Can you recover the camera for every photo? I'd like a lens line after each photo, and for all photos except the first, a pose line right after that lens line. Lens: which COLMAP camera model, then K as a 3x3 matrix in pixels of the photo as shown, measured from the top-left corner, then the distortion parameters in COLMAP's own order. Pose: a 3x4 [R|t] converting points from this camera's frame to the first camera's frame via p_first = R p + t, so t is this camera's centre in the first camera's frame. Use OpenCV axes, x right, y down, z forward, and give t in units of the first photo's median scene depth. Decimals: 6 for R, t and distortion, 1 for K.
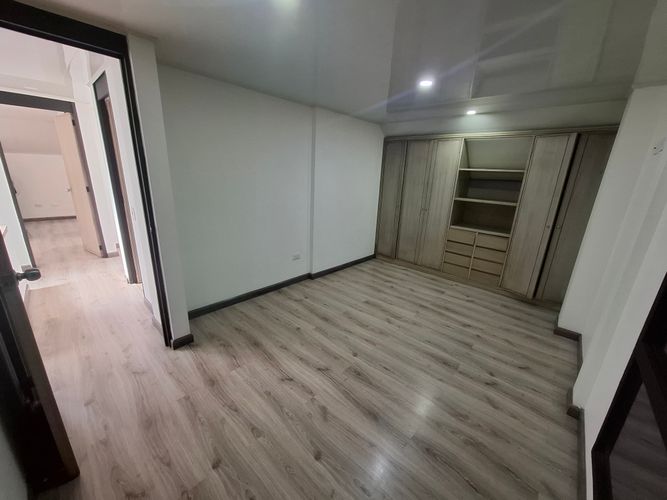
lens RADIAL K [[263.5, 0, 338.0], [0, 263.5, 249.5], [0, 0, 1]] dist [-0.002819, 0.000009]
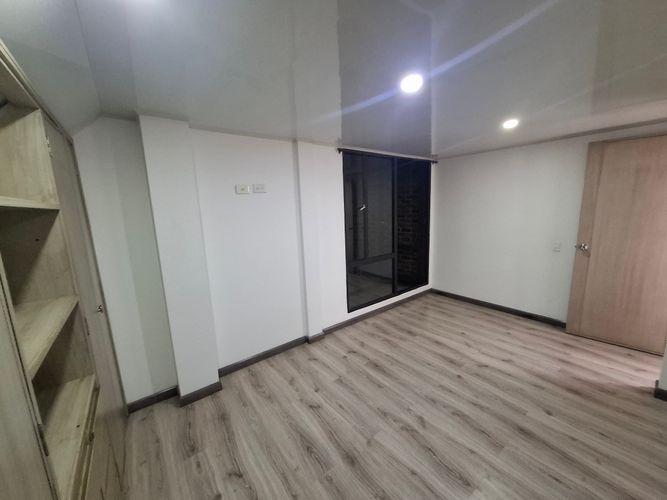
lens RADIAL K [[263.5, 0, 338.0], [0, 263.5, 249.5], [0, 0, 1]] dist [-0.002819, 0.000009]
pose [[-0.983874, -0.041996, 0.173861, 0.277718], [0.039017, 0.898243, 0.437764, -0.395027], [-0.174553, 0.437488, -0.882120, 1.299810]]
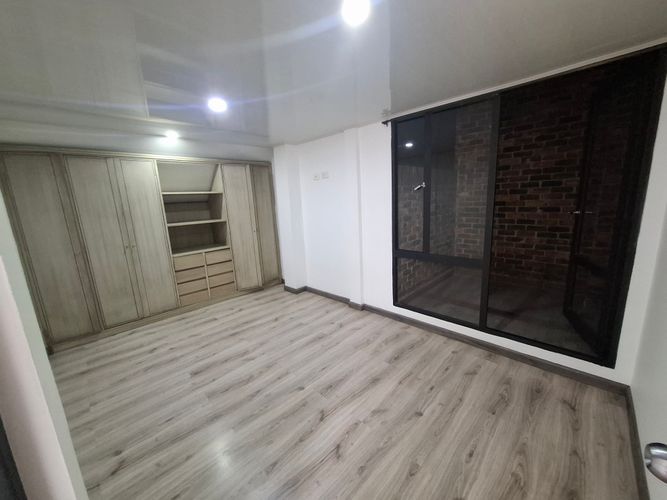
lens RADIAL K [[263.5, 0, 338.0], [0, 263.5, 249.5], [0, 0, 1]] dist [-0.002819, 0.000009]
pose [[0.040606, -0.241683, 0.969505, -0.508513], [0.324907, 0.920767, 0.215925, -0.147729], [-0.944874, 0.306231, 0.115913, 0.450614]]
